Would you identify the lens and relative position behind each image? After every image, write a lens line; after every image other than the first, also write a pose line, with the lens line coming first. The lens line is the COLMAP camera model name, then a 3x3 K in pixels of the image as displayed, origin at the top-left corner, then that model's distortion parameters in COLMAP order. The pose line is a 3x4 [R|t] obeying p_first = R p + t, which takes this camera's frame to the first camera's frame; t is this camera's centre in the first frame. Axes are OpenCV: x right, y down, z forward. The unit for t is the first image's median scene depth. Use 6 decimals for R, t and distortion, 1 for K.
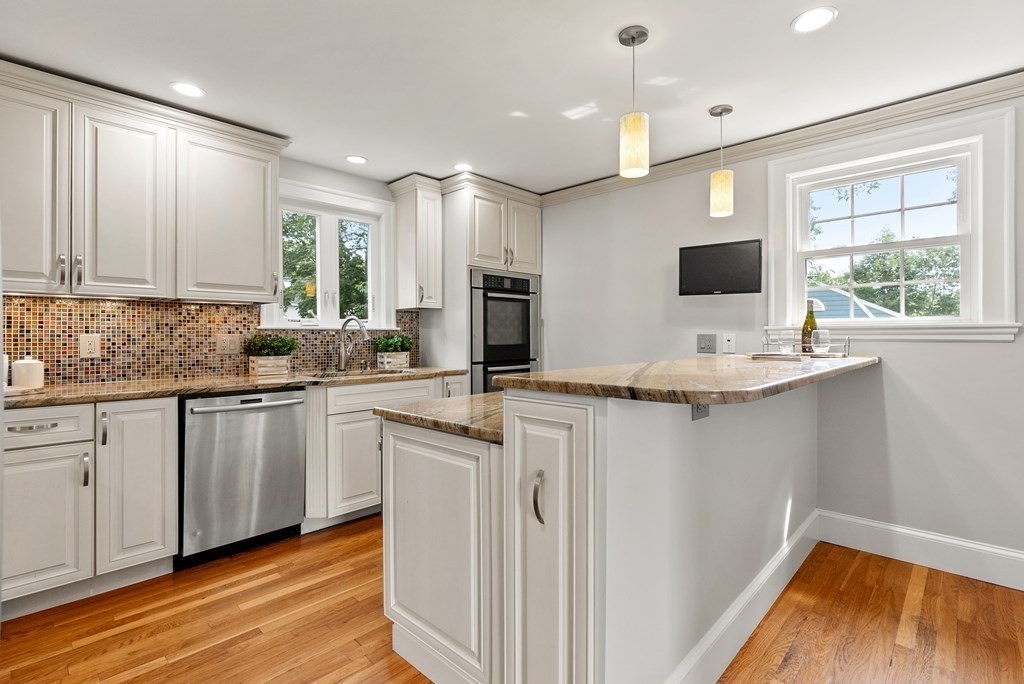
lens RADIAL K [[479.8, 0, 512.7], [0, 479.8, 333.2], [0, 0, 1]] dist [-0.001143, 0.000176]
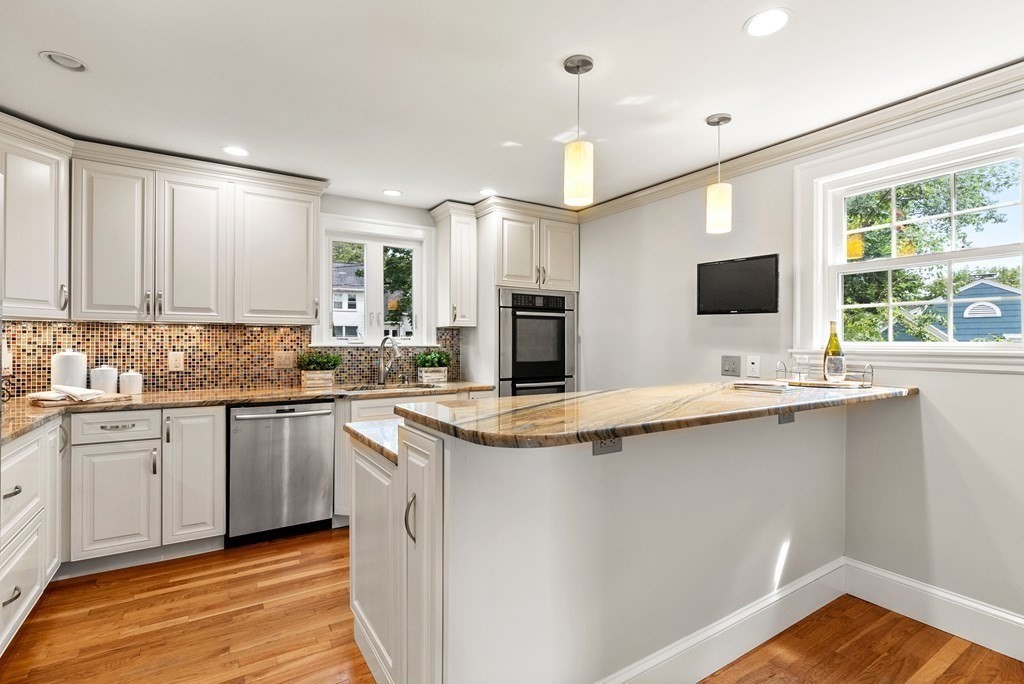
lens RADIAL K [[480.9, 0, 512.0], [0, 480.9, 342.0], [0, 0, 1]] dist [-0.001347, -0.000042]
pose [[0.970350, 0.005465, -0.241640, 0.262250], [-0.004284, 0.999976, 0.005414, -0.033638], [0.241664, -0.004218, 0.970351, -0.005822]]
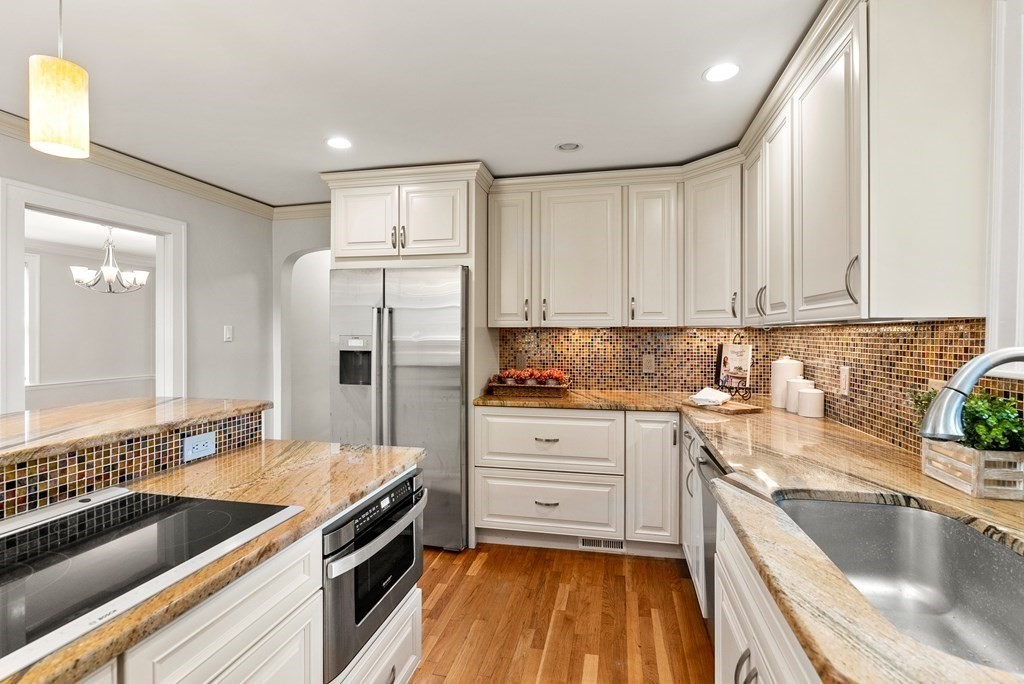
lens RADIAL K [[479.8, 0, 512.7], [0, 479.8, 333.2], [0, 0, 1]] dist [-0.001143, 0.000176]
pose [[-0.856545, 0.000970, -0.516072, 0.047865], [0.003058, 0.999990, -0.003197, -0.053688], [0.516064, -0.004316, -0.856539, 1.374809]]
